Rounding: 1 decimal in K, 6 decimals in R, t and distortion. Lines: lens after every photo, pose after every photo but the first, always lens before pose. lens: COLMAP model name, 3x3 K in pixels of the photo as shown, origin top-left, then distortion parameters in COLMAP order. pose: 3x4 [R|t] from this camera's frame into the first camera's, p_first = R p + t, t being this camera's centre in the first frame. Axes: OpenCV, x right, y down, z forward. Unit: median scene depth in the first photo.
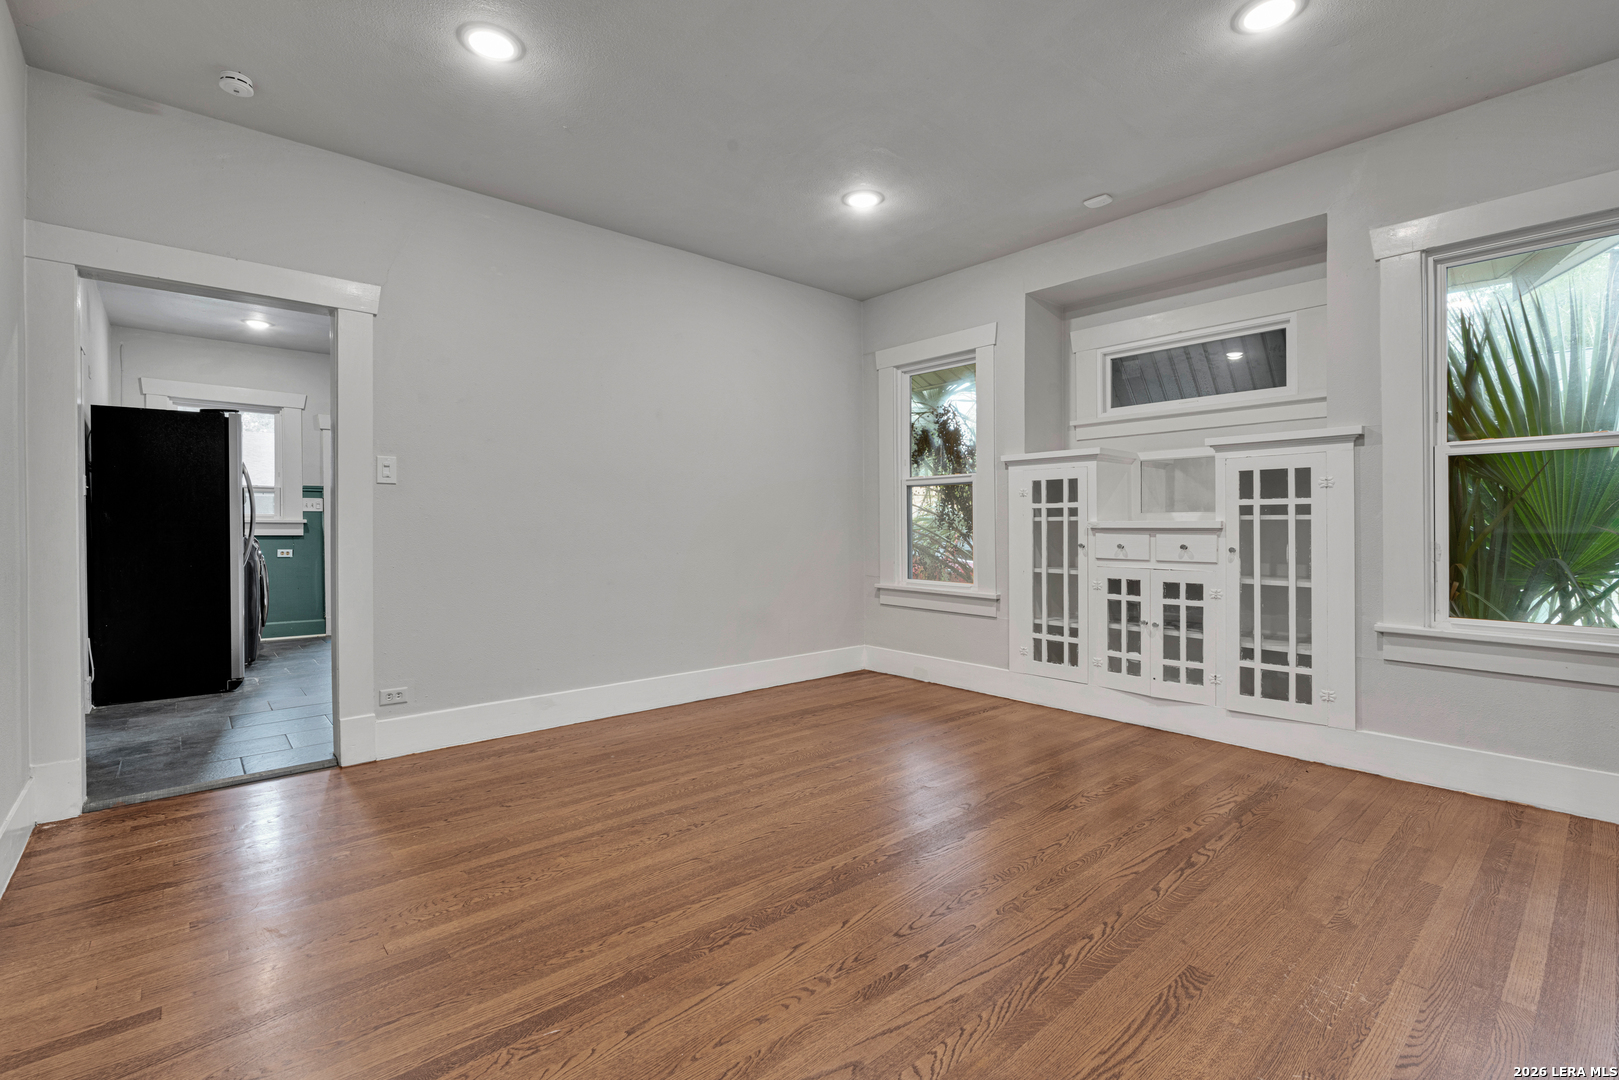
lens RADIAL K [[705.0, 0, 799.6], [0, 705.0, 536.3], [0, 0, 1]] dist [0.002264, 0.000162]
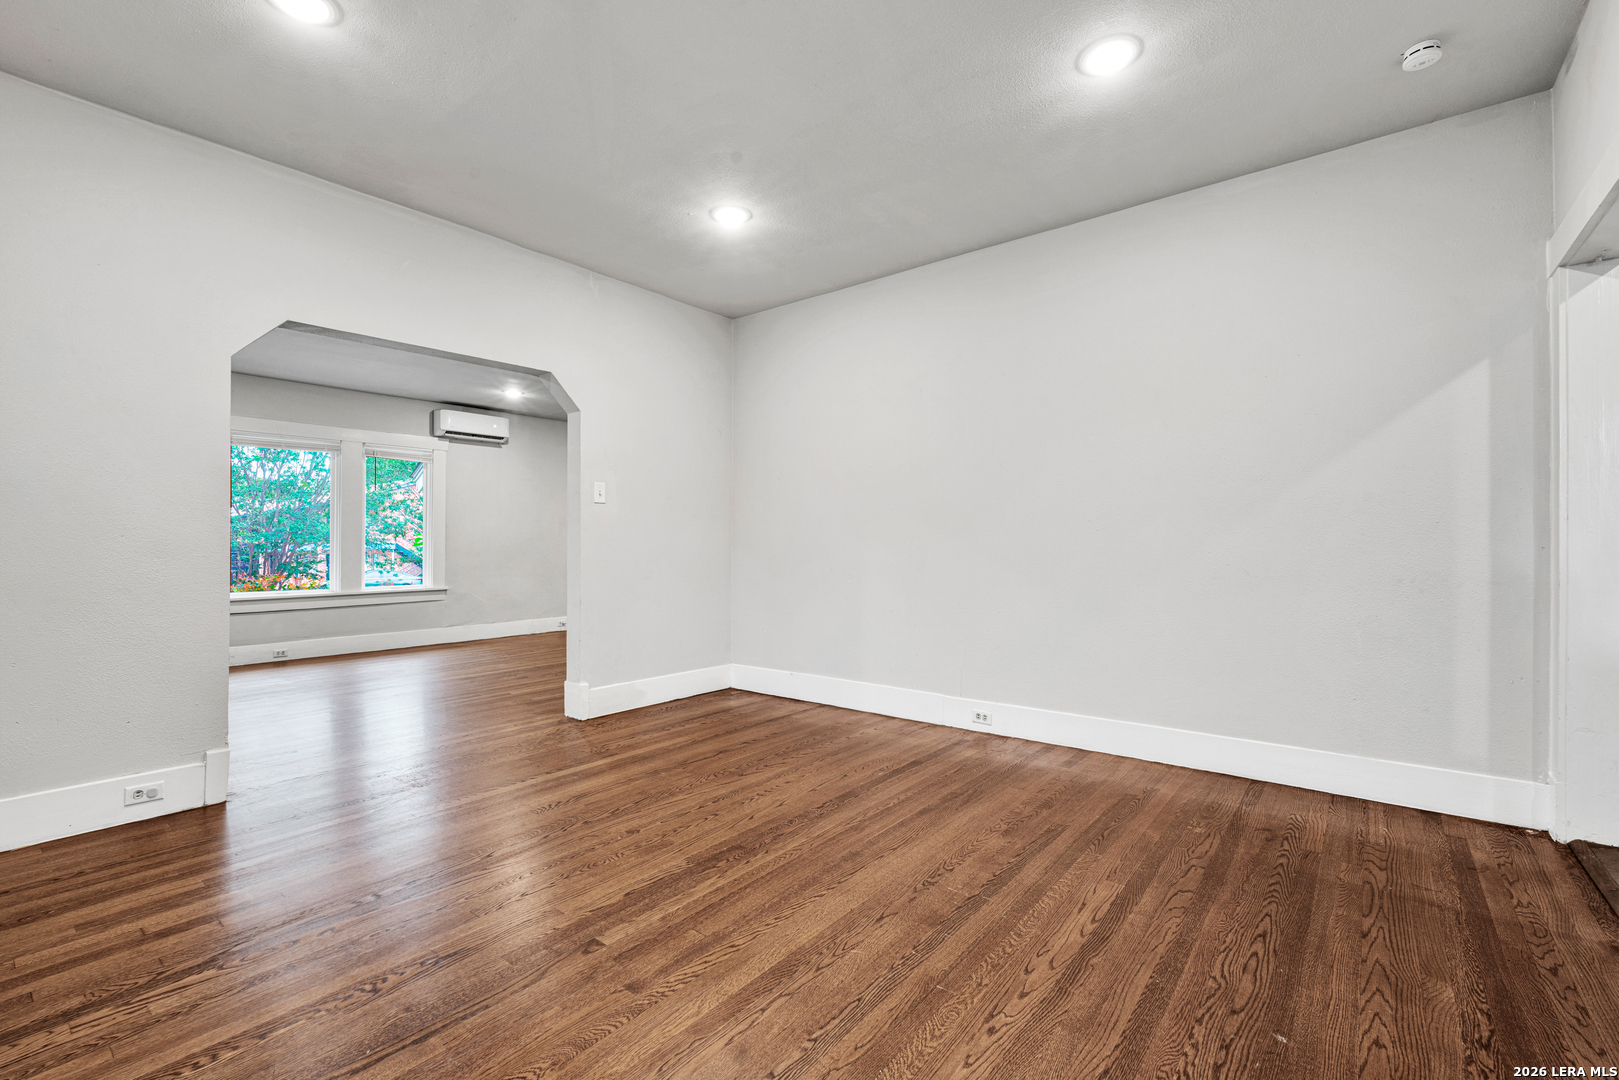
lens RADIAL K [[705.0, 0, 807.9], [0, 705.0, 539.4], [0, 0, 1]] dist [0.002264, 0.000162]
pose [[-0.981329, 0.003472, -0.192303, 0.168740], [0.000803, 0.999902, 0.013953, -0.031519], [0.192333, 0.013538, -0.981236, 1.806716]]
